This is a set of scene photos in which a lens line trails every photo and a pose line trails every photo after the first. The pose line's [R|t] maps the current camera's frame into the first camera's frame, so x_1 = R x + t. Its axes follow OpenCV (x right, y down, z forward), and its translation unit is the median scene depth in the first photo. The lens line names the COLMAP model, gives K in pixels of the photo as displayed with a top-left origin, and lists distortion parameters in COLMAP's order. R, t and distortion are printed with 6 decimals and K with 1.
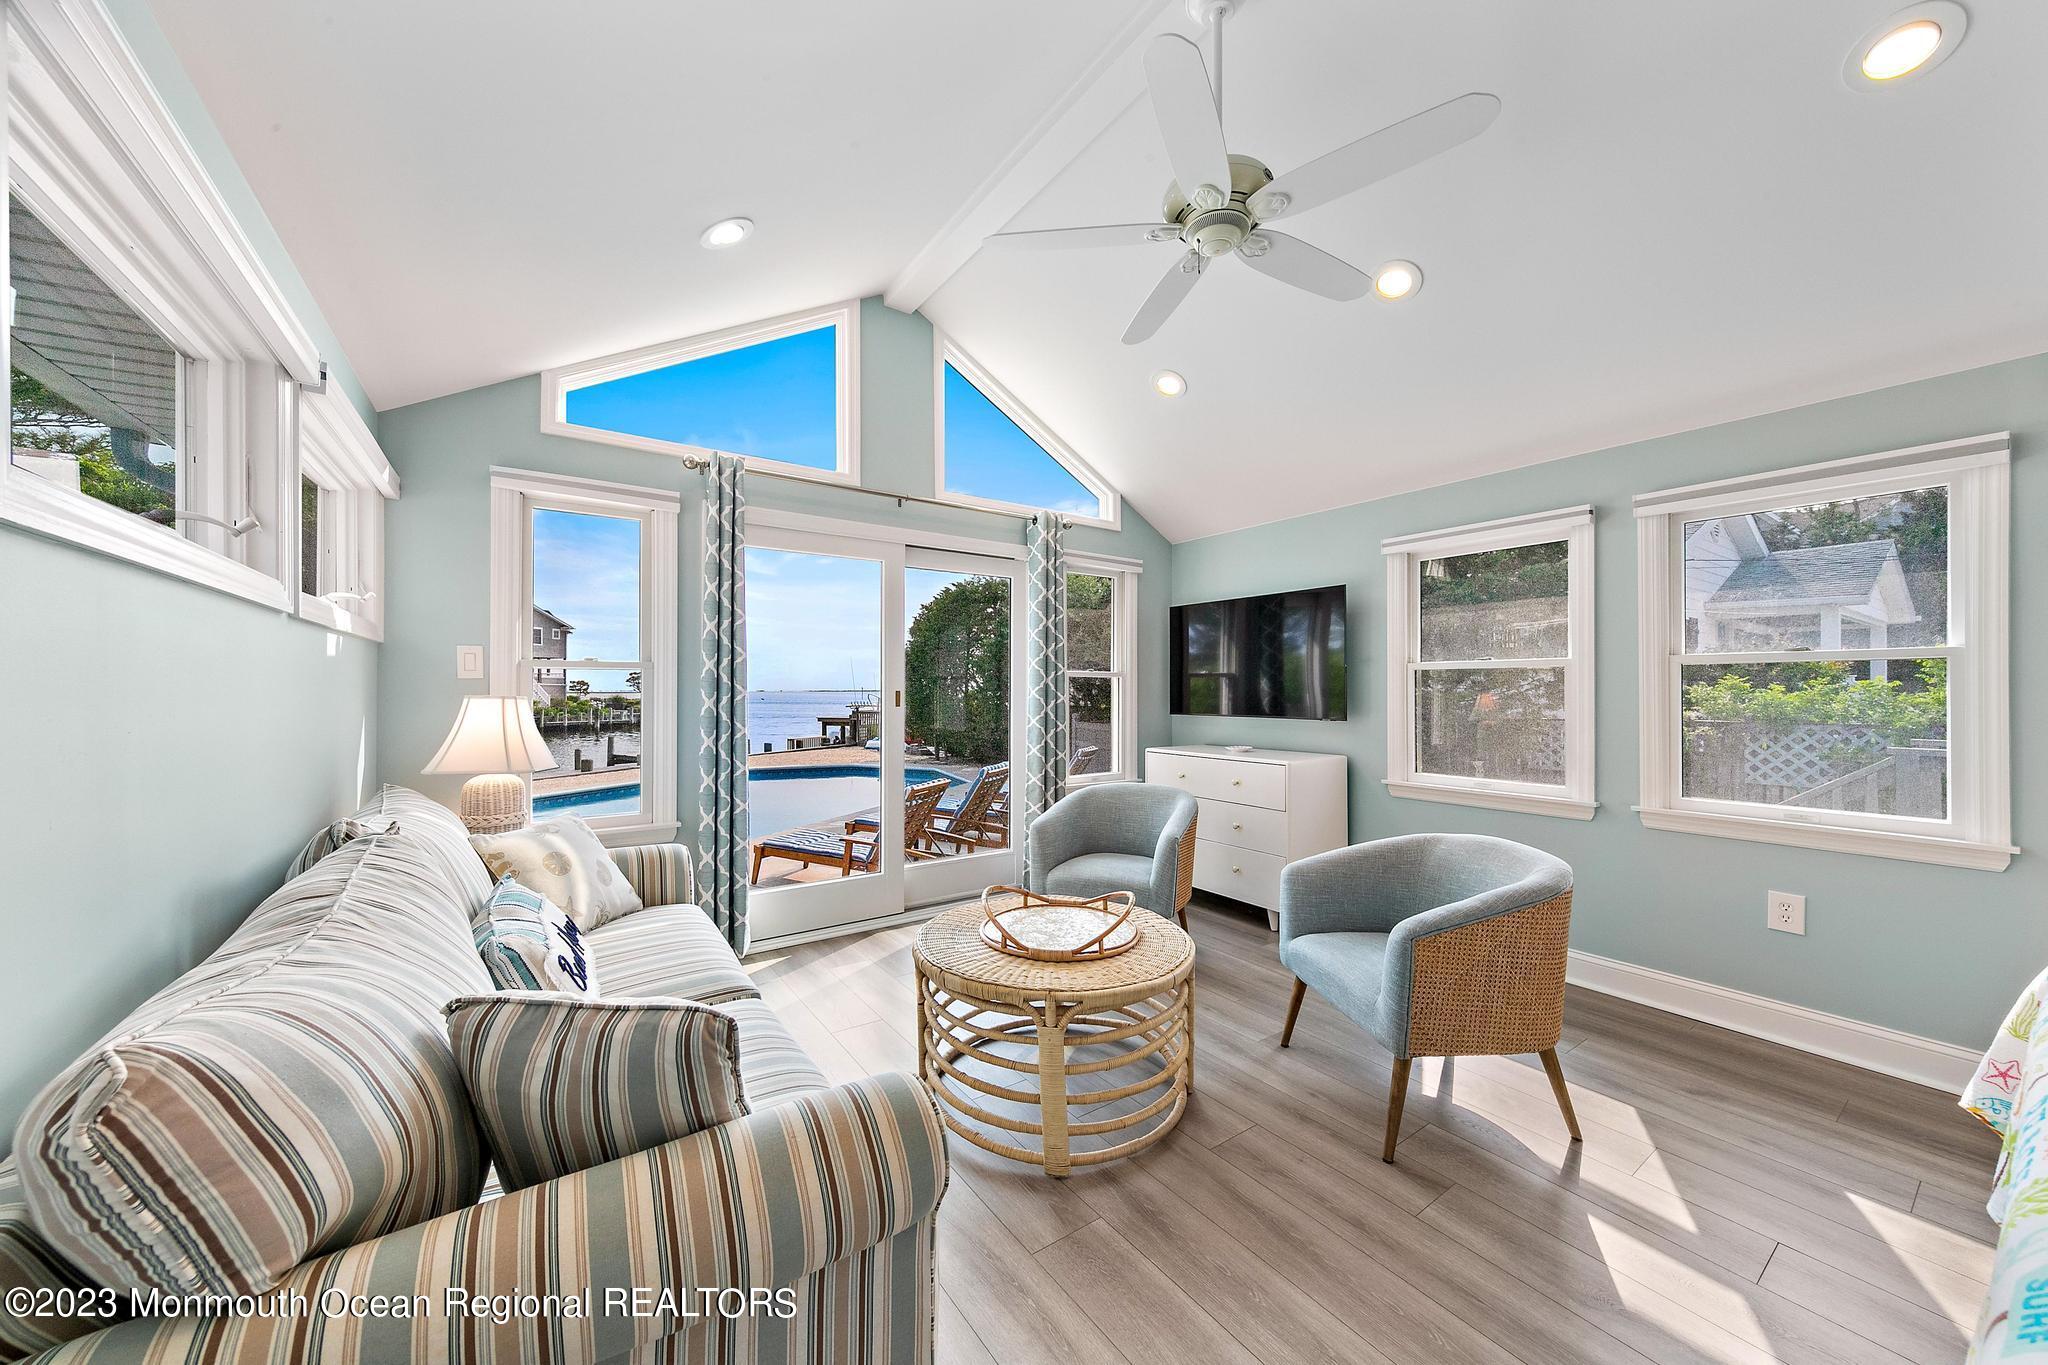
lens RADIAL K [[719.0, 0, 1026.9], [0, 719.0, 686.3], [0, 0, 1]] dist [-0.000972, -0.000268]
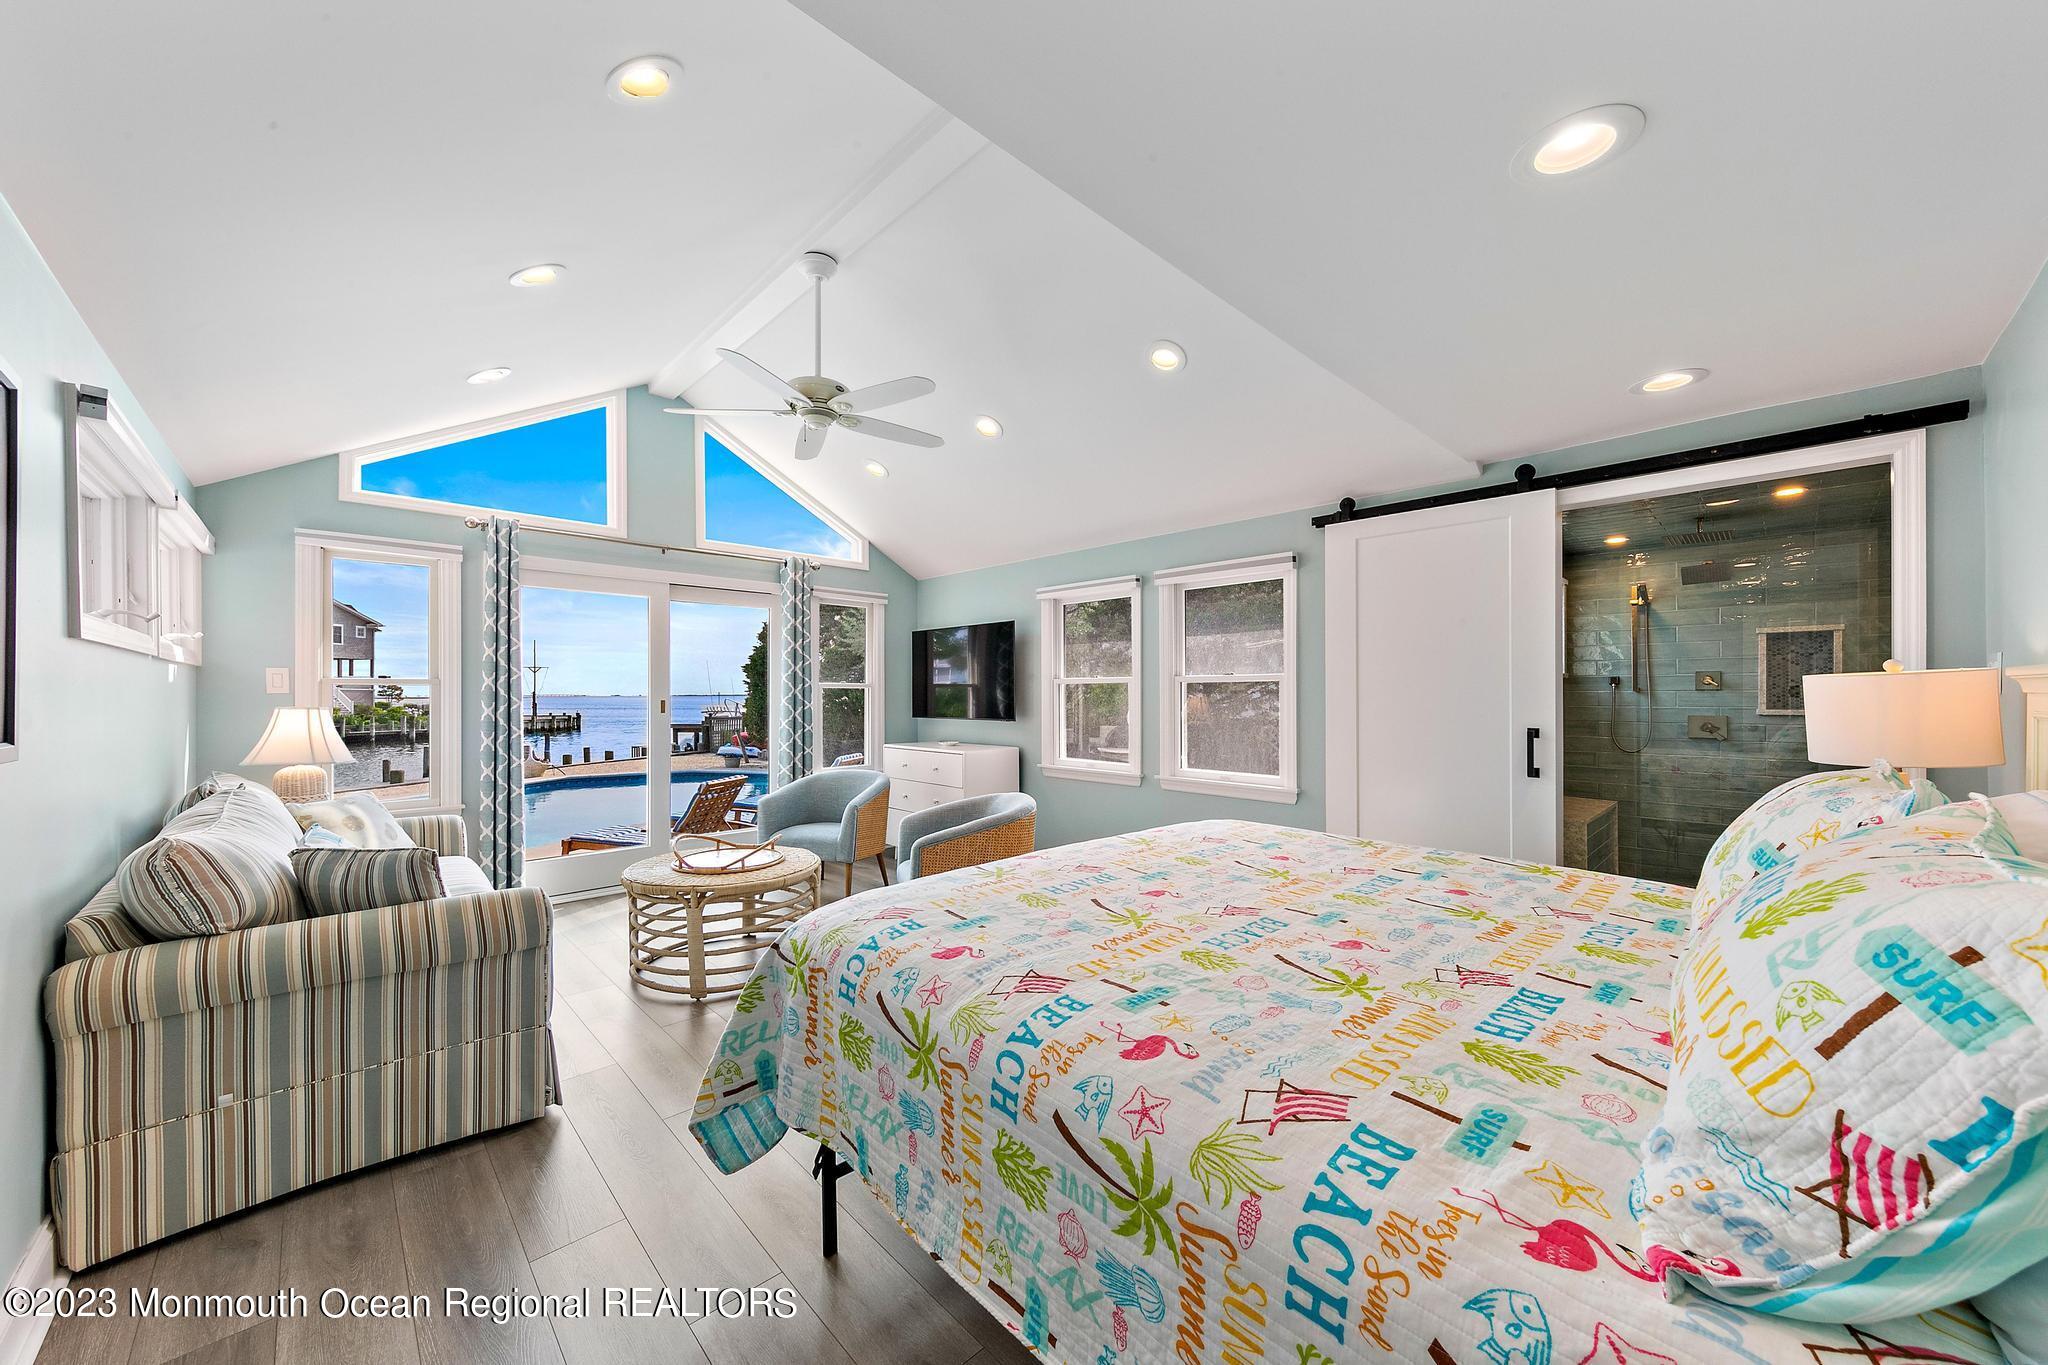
lens RADIAL K [[734.8, 0, 1026.9], [0, 734.8, 694.3], [0, 0, 1]] dist [-0.000572, 0.000054]
pose [[0.987825, -0.001563, 0.155559, 0.299845], [0.000717, 0.999985, 0.005494, -0.013109], [-0.155565, -0.005316, 0.987811, -0.439898]]
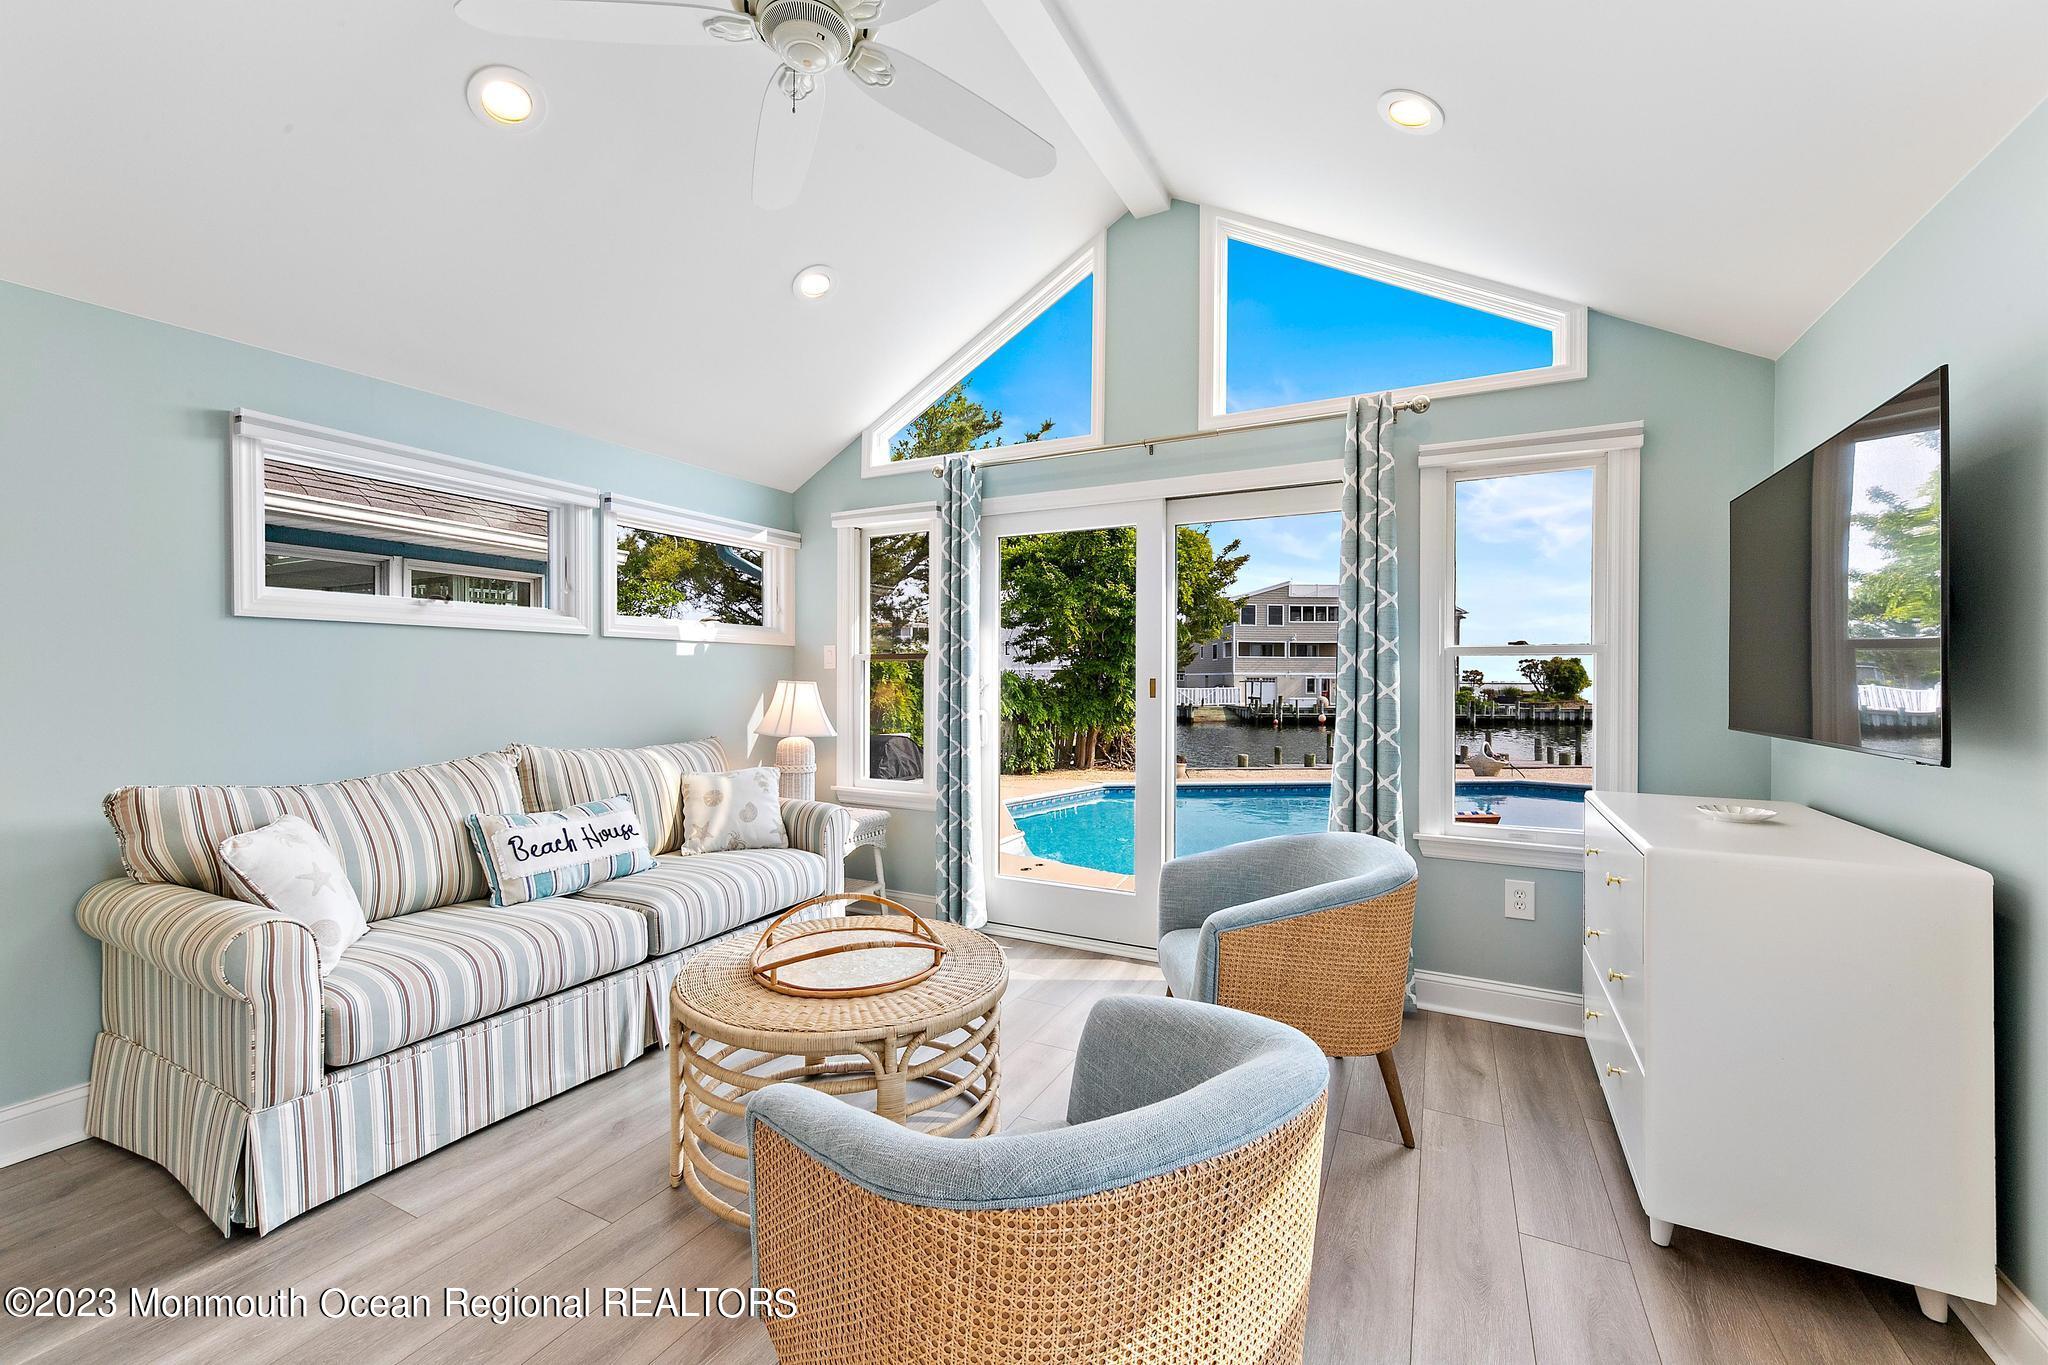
lens RADIAL K [[820.6, 0, 1022.7], [0, 820.6, 685.5], [0, 0, 1]] dist [0.000221, -0.000110]
pose [[0.462668, 0.008160, -0.886494, 0.701325], [0.001595, 0.999948, 0.010037, 0.005268], [0.886530, -0.006058, 0.462631, 0.518095]]
